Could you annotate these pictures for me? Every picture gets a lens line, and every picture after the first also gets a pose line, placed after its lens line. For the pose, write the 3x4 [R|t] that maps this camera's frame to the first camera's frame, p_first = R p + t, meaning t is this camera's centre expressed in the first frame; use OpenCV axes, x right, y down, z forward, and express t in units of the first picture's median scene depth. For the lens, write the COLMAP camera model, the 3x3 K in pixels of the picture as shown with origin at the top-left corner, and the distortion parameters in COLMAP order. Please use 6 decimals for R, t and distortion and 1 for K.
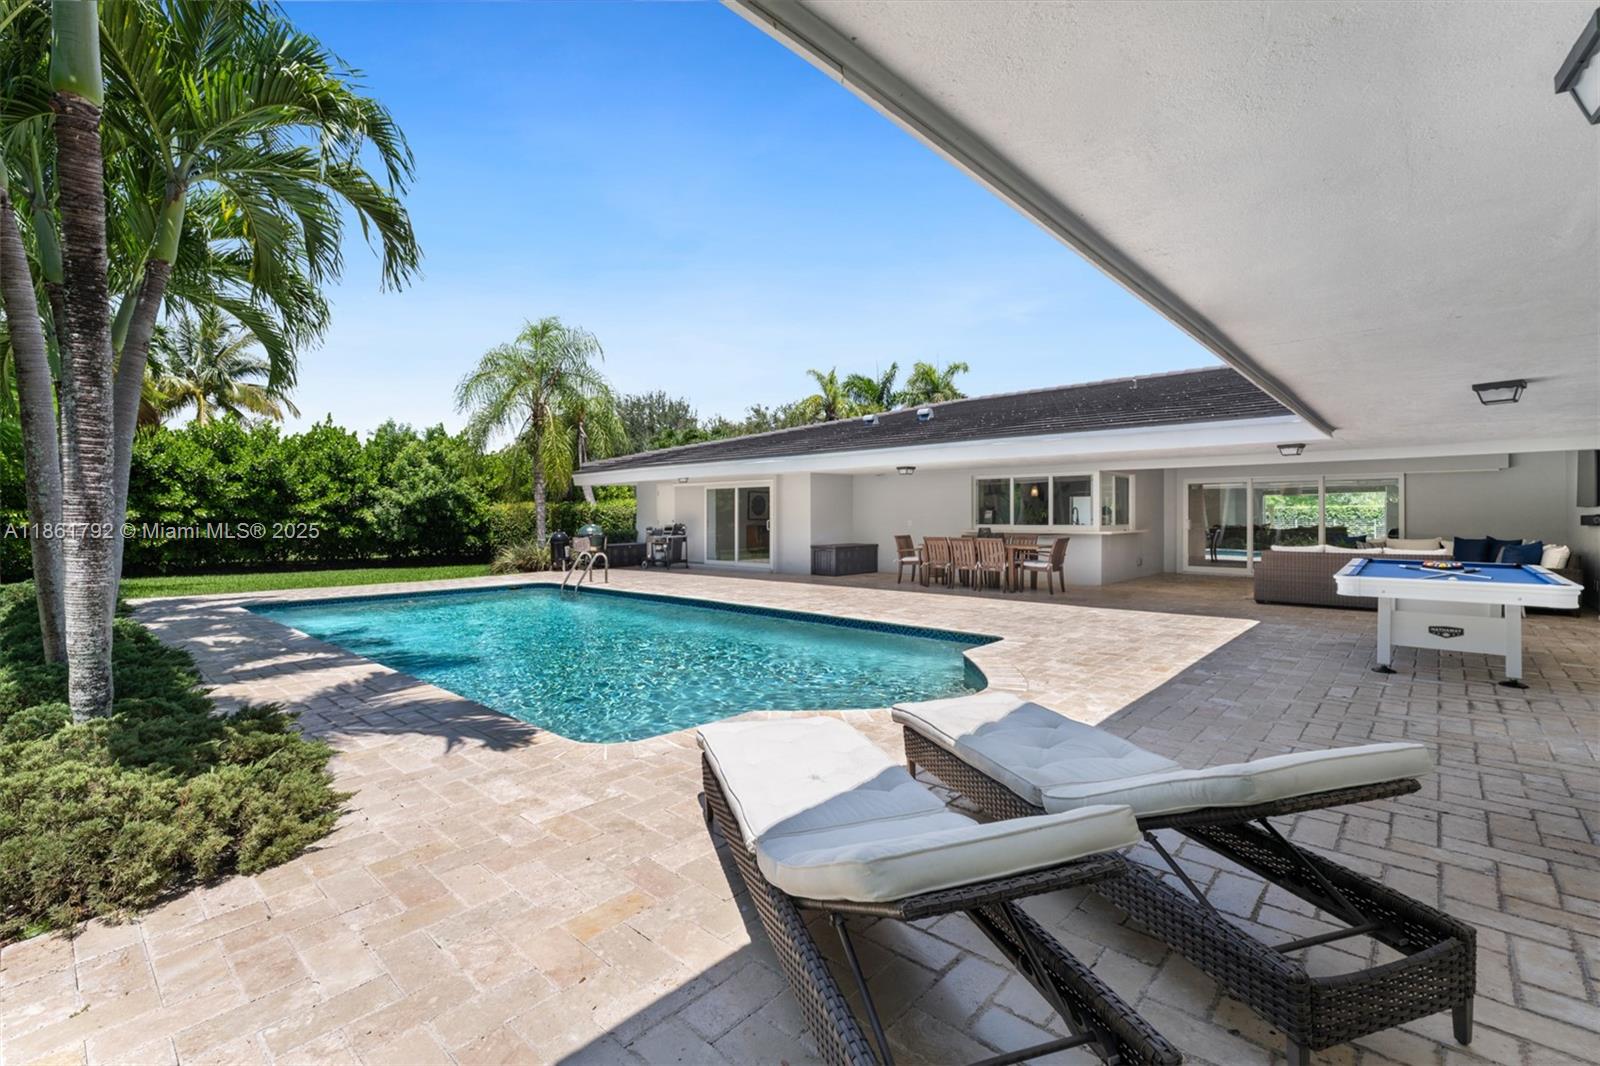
lens RADIAL K [[702.3, 0, 800.0], [0, 702.3, 533.0], [0, 0, 1]] dist [0.000146, 0.000053]
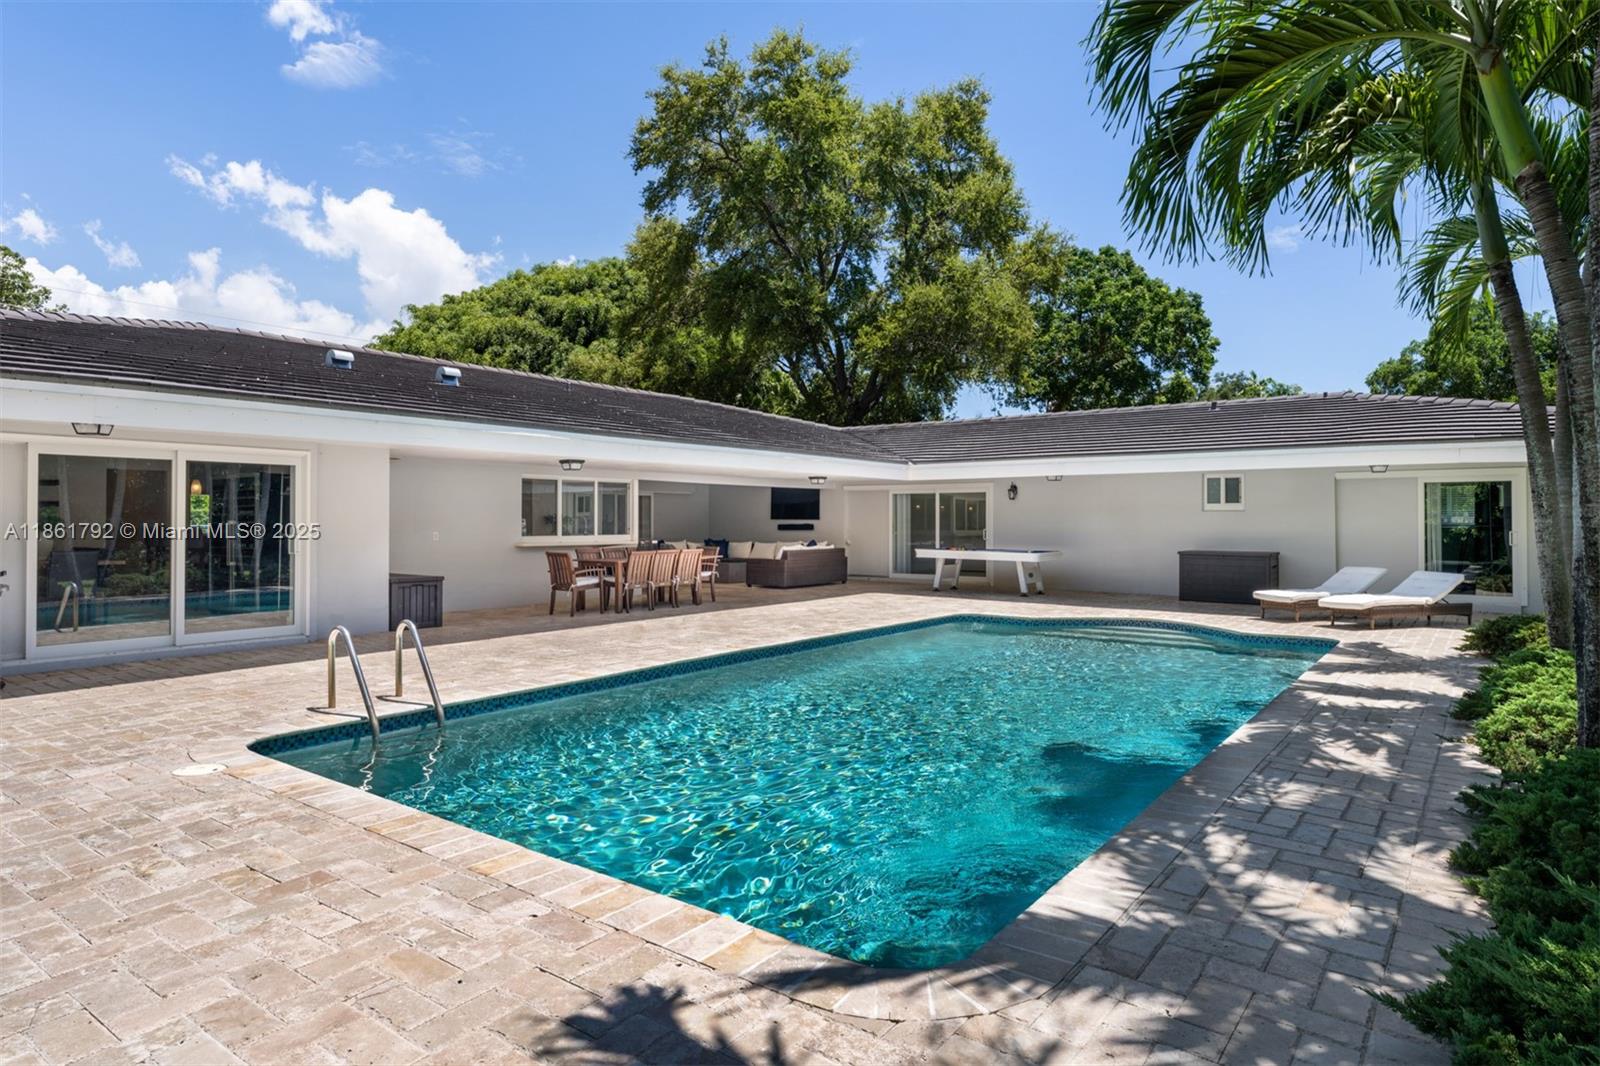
lens RADIAL K [[907.8, 0, 800.0], [0, 907.8, 533.0], [0, 0, 1]] dist [-0.021648, 0.000270]
pose [[-0.102867, -0.008402, 0.994660, -0.623773], [0.026671, 0.999581, 0.011202, -0.015243], [-0.994337, 0.027681, -0.102600, 0.647255]]
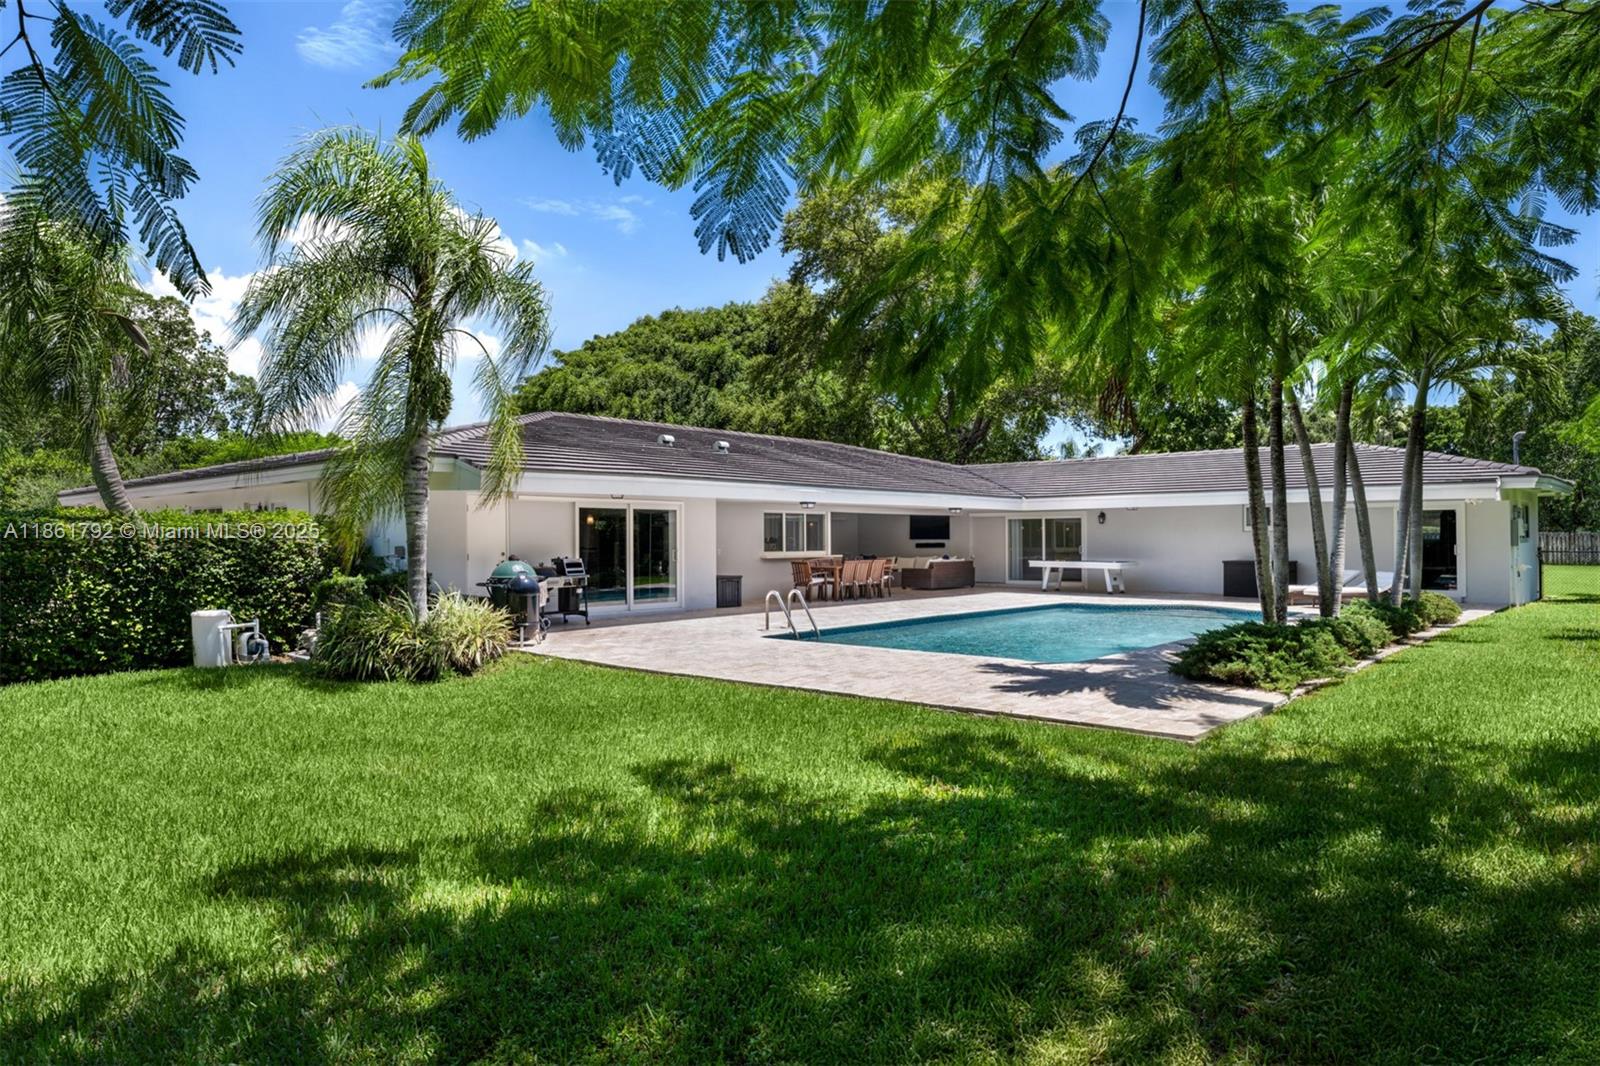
lens RADIAL K [[930.4, 0, 800.0], [0, 930.4, 533.0], [0, 0, 1]] dist [0.001962, -0.000549]
pose [[-0.014999, 0.013493, 0.999796, -1.037133], [0.032342, 0.999392, -0.013002, -0.017278], [-0.999364, 0.032140, -0.015426, 0.782376]]
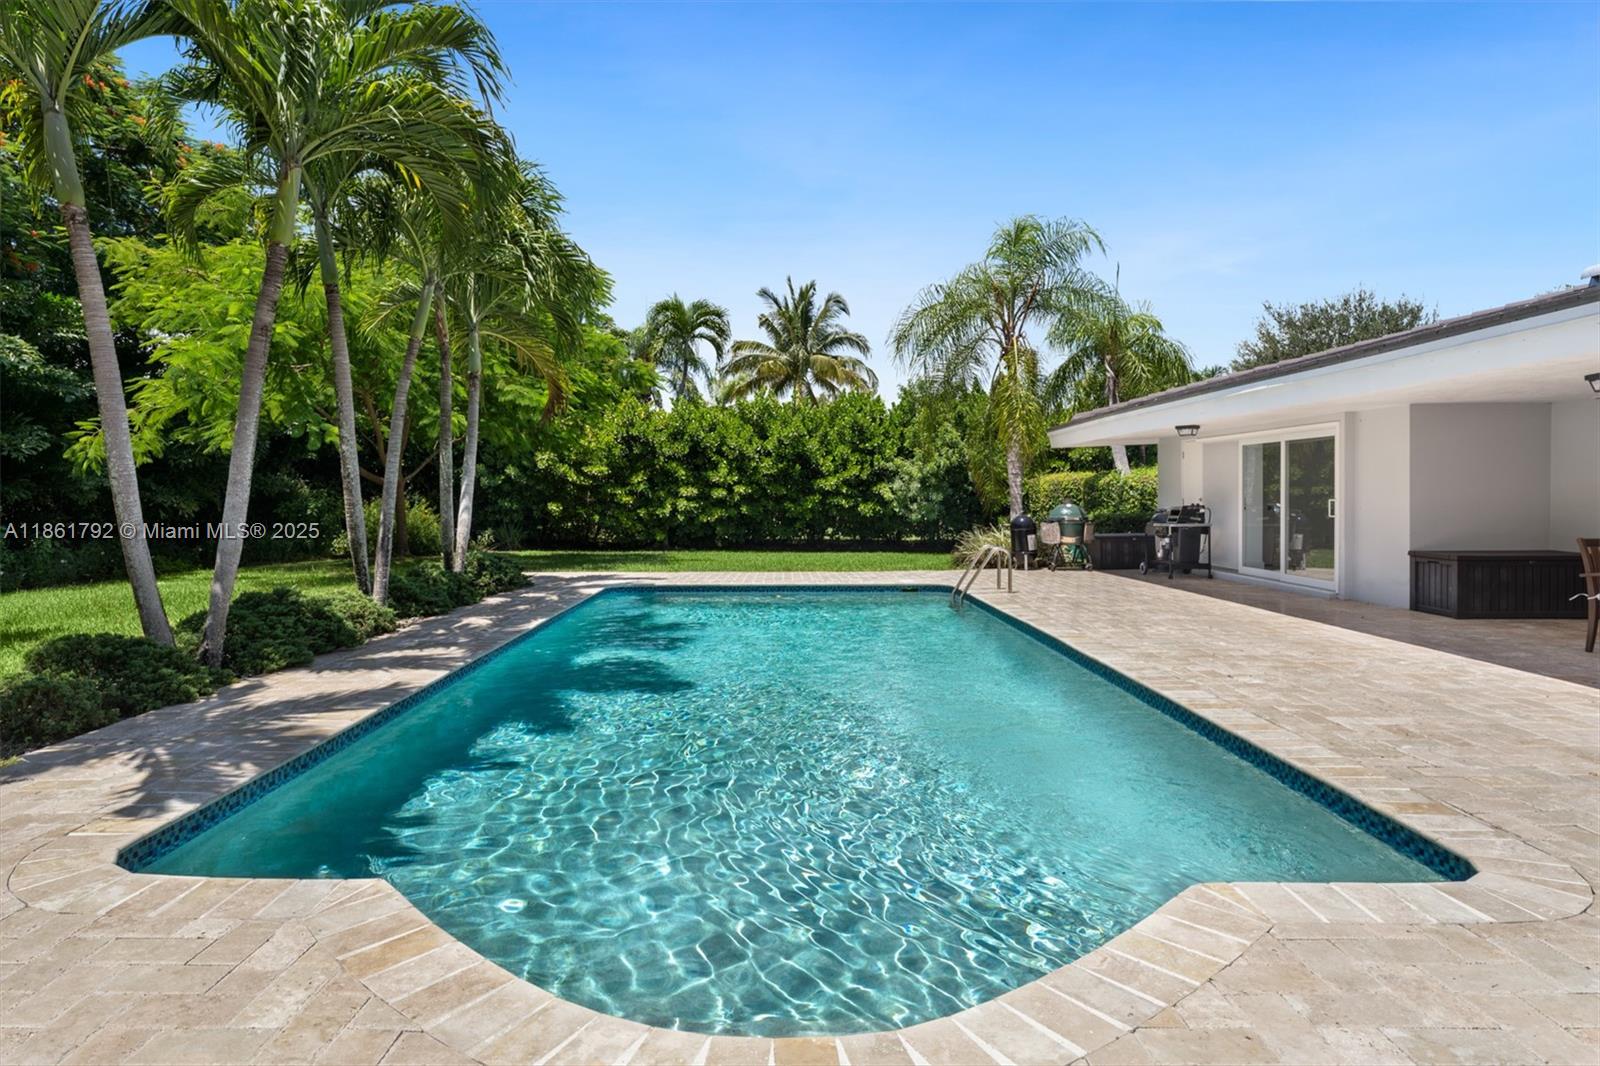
lens RADIAL K [[896.8, 0, 800.5], [0, 896.8, 495.2], [0, 0, 1]] dist [0.000859, 0.000530]
pose [[0.661438, 0.001236, -0.749999, 0.177031], [-0.015005, 0.999820, -0.011586, -0.006555], [0.749850, 0.018917, 0.661338, 0.224613]]
